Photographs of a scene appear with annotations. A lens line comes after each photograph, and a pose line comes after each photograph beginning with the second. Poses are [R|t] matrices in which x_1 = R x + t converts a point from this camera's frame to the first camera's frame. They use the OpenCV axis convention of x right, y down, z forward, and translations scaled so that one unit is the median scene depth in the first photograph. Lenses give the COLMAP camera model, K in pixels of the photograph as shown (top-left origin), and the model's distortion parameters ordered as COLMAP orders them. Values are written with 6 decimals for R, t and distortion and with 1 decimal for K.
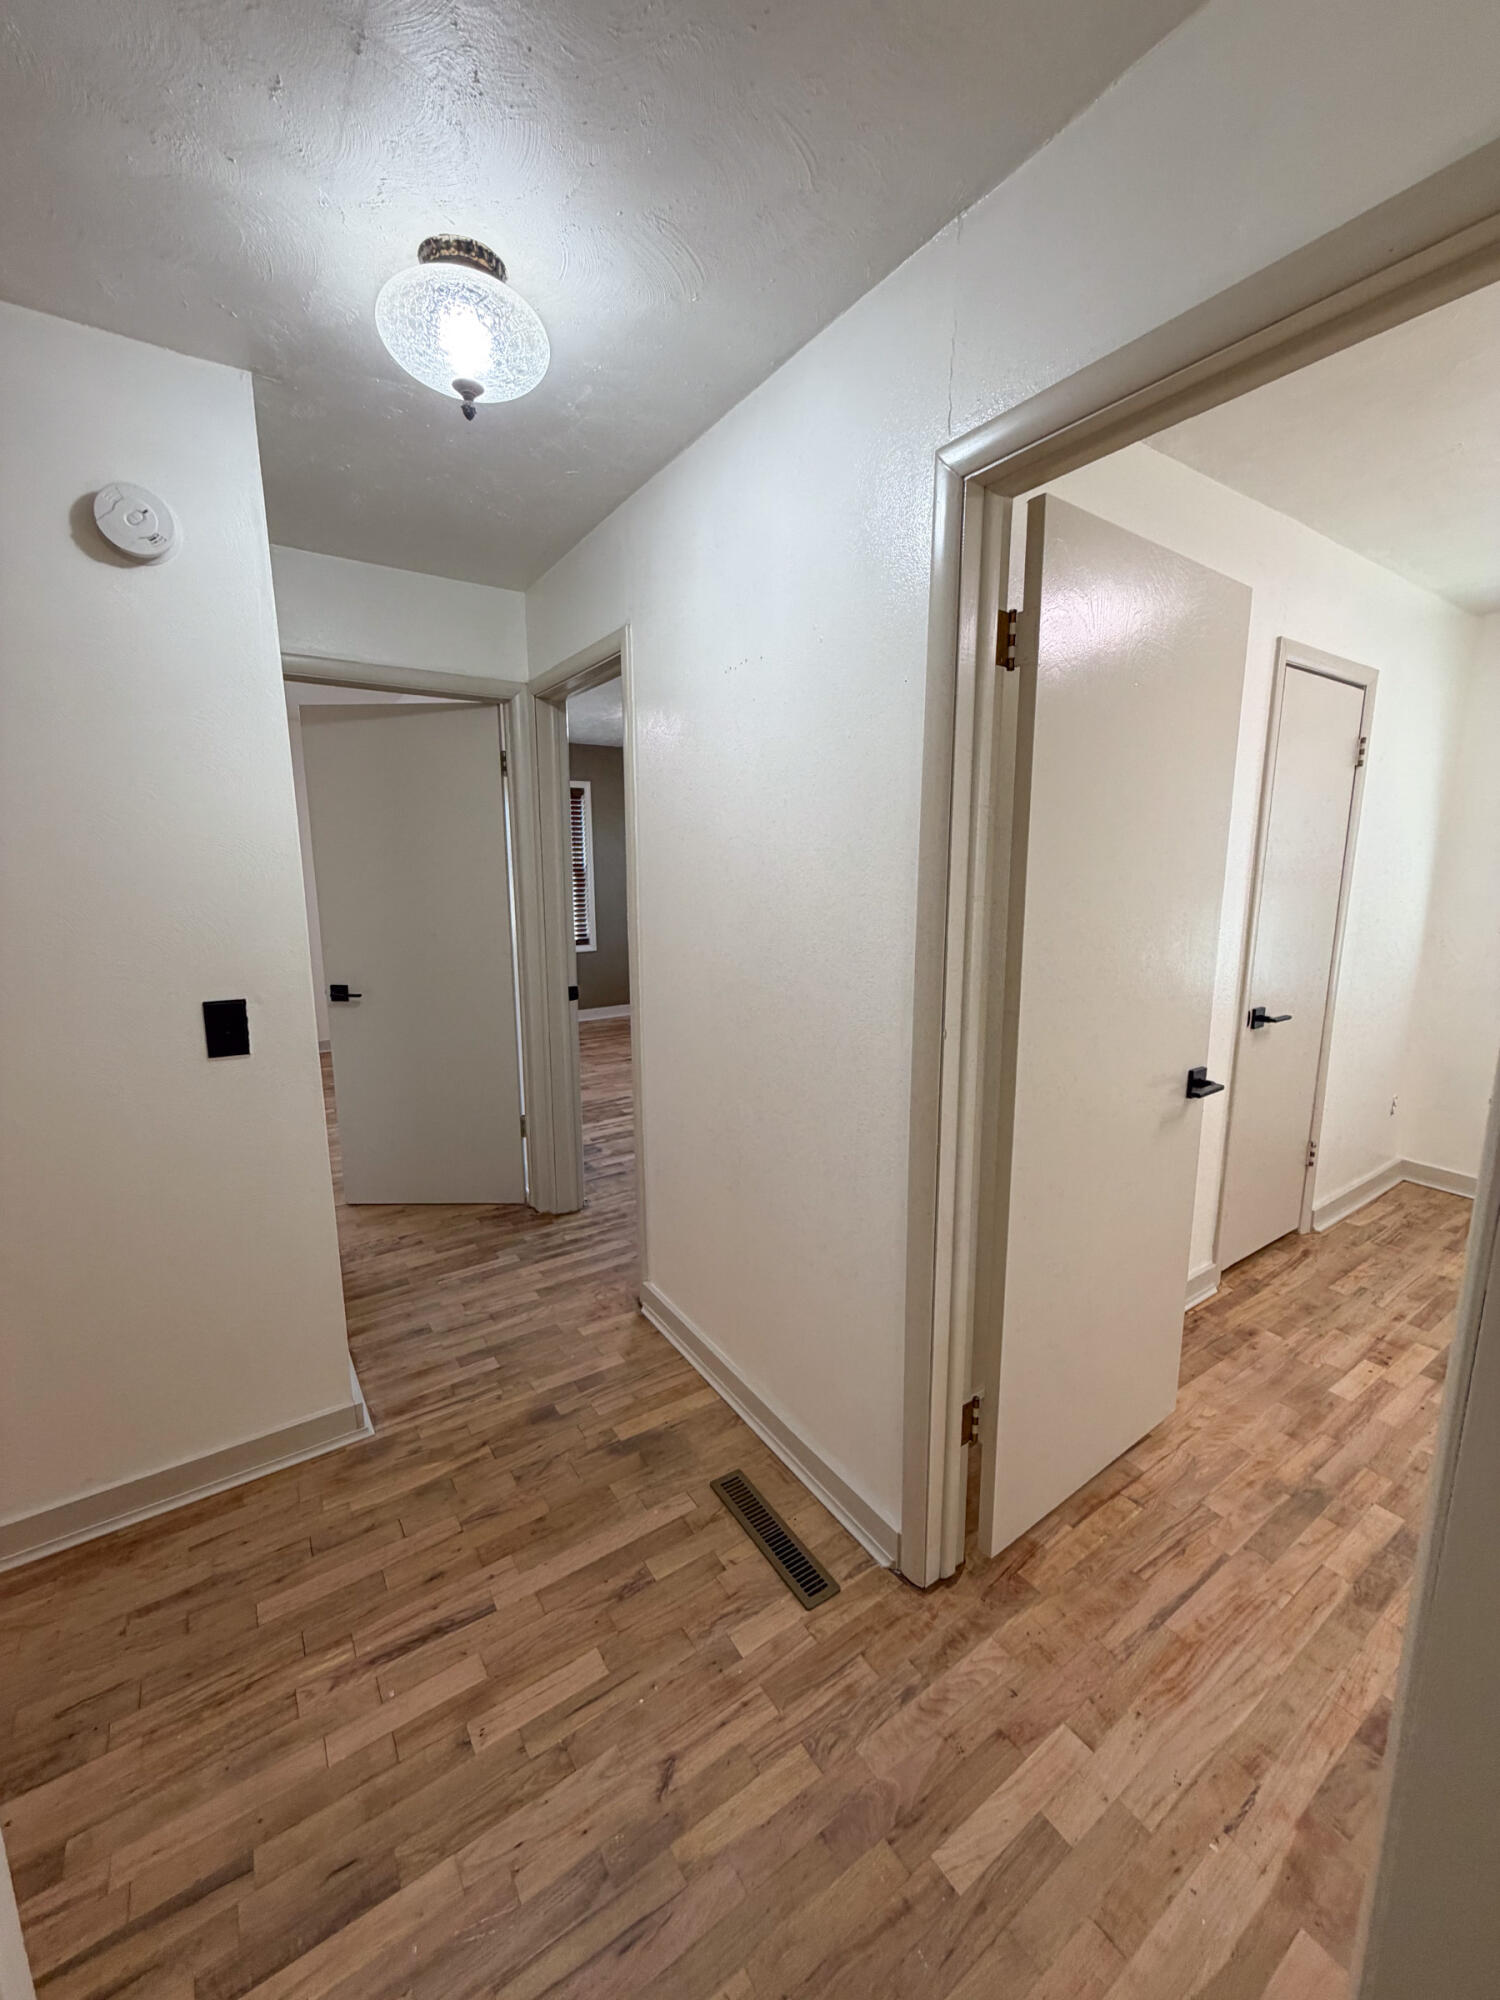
lens RADIAL K [[796.0, 0, 752.2], [0, 796.0, 997.6], [0, 0, 1]] dist [-0.001368, 0.000919]
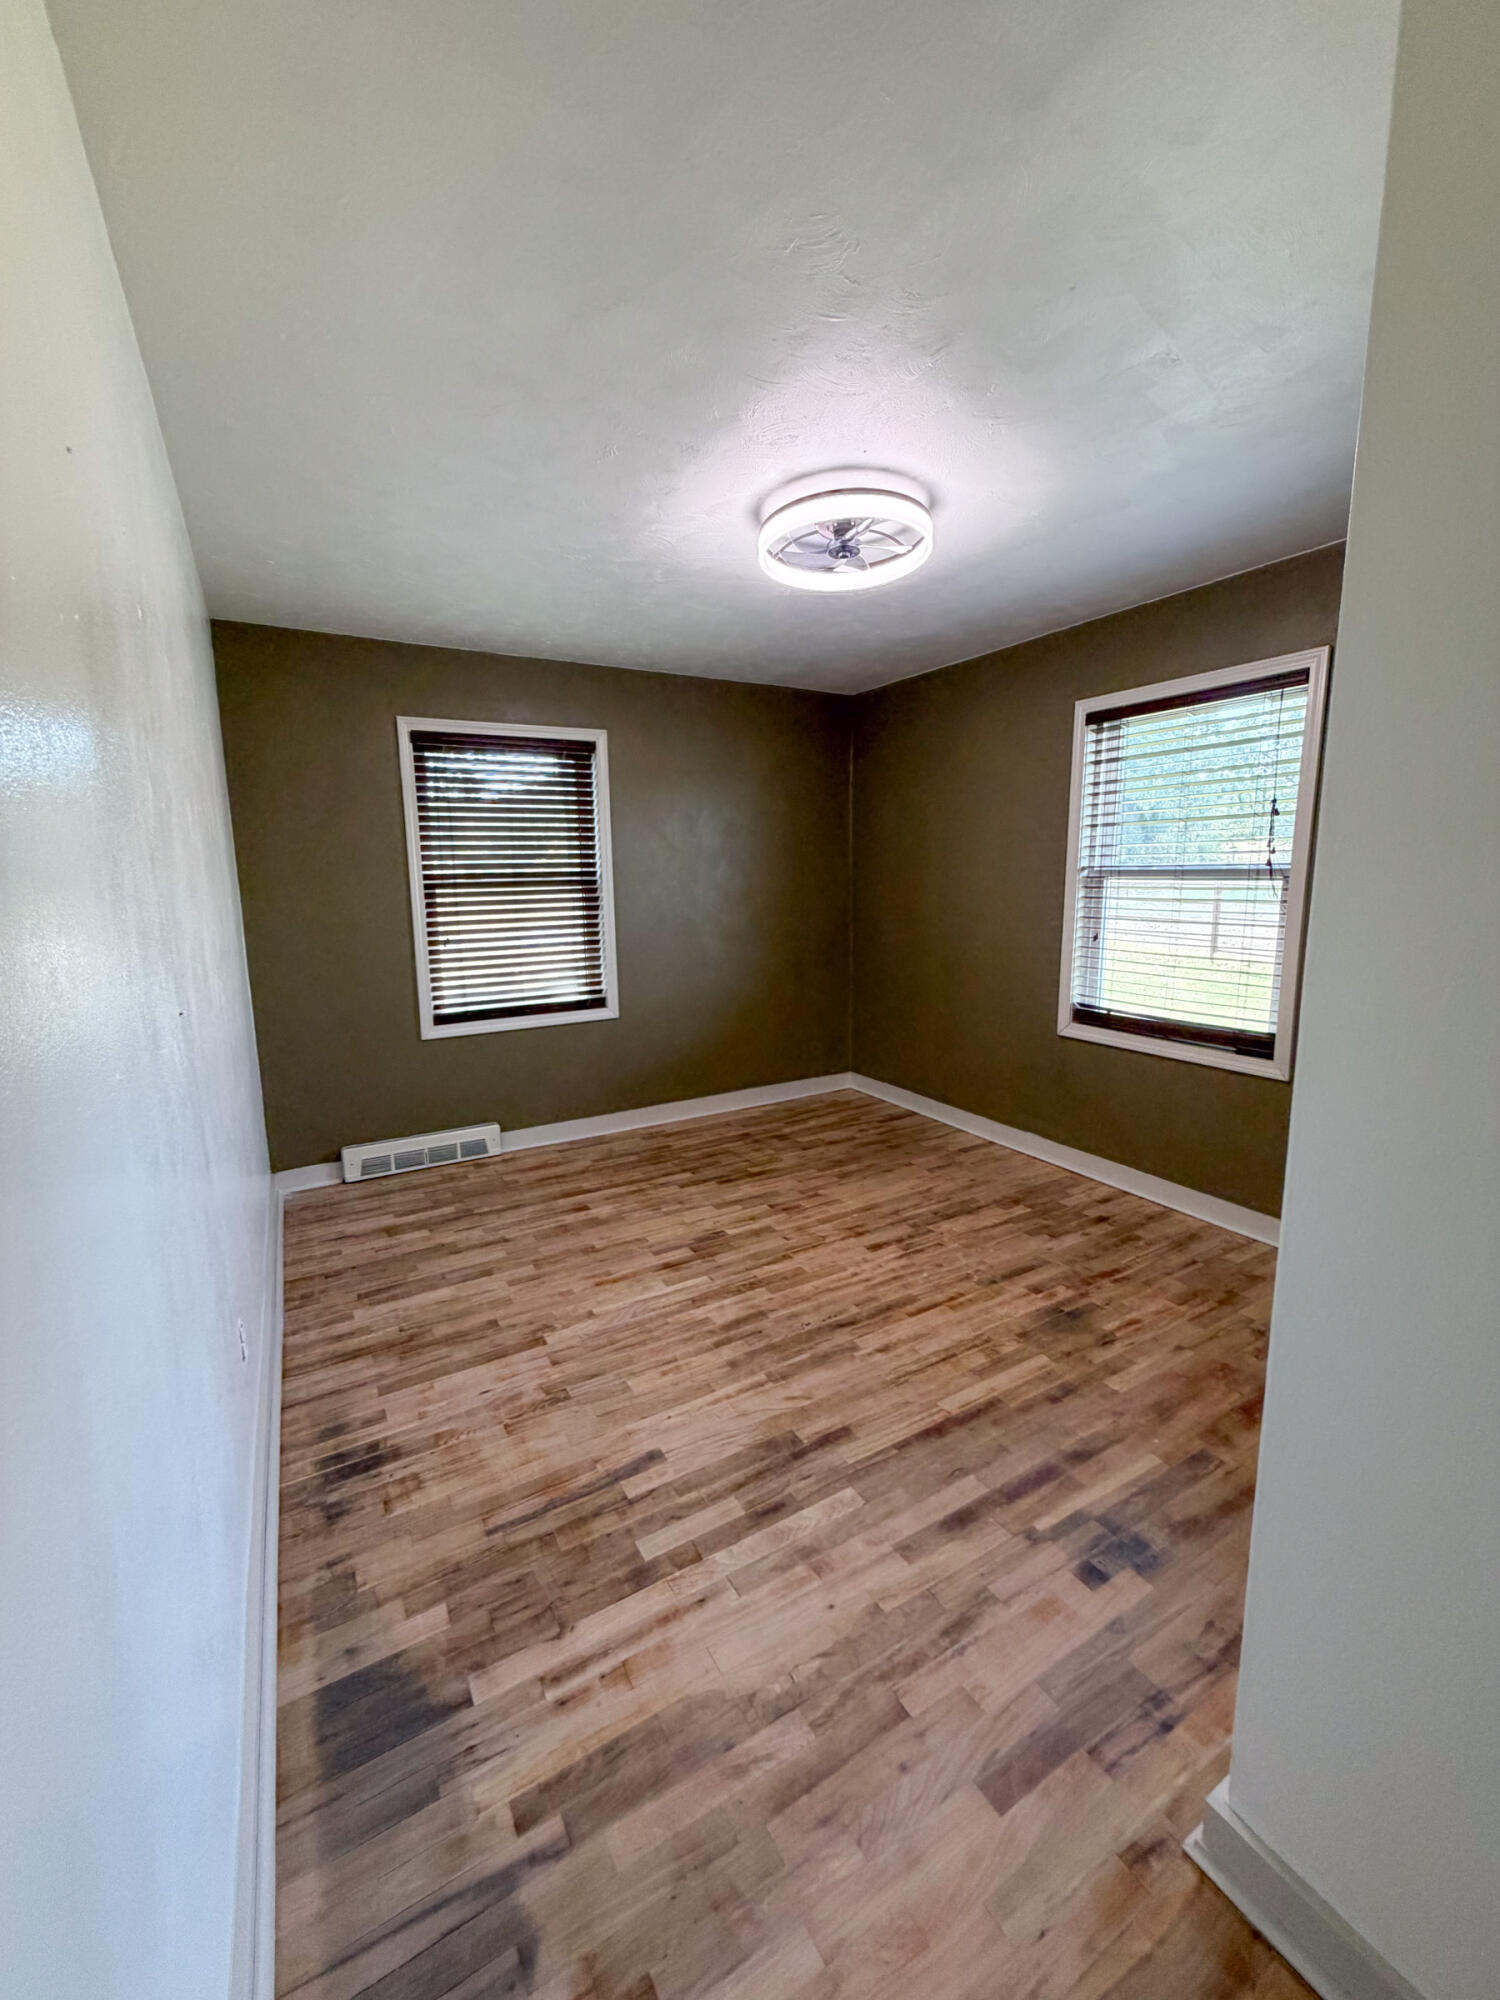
lens RADIAL K [[796.0, 0, 749.5], [0, 796.0, 999.6], [0, 0, 1]] dist [-0.001368, 0.000919]
pose [[0.997495, -0.001386, -0.070730, -0.066328], [0.000673, 0.999949, -0.010099, -0.077912], [0.070741, 0.010026, 0.997444, 0.487930]]
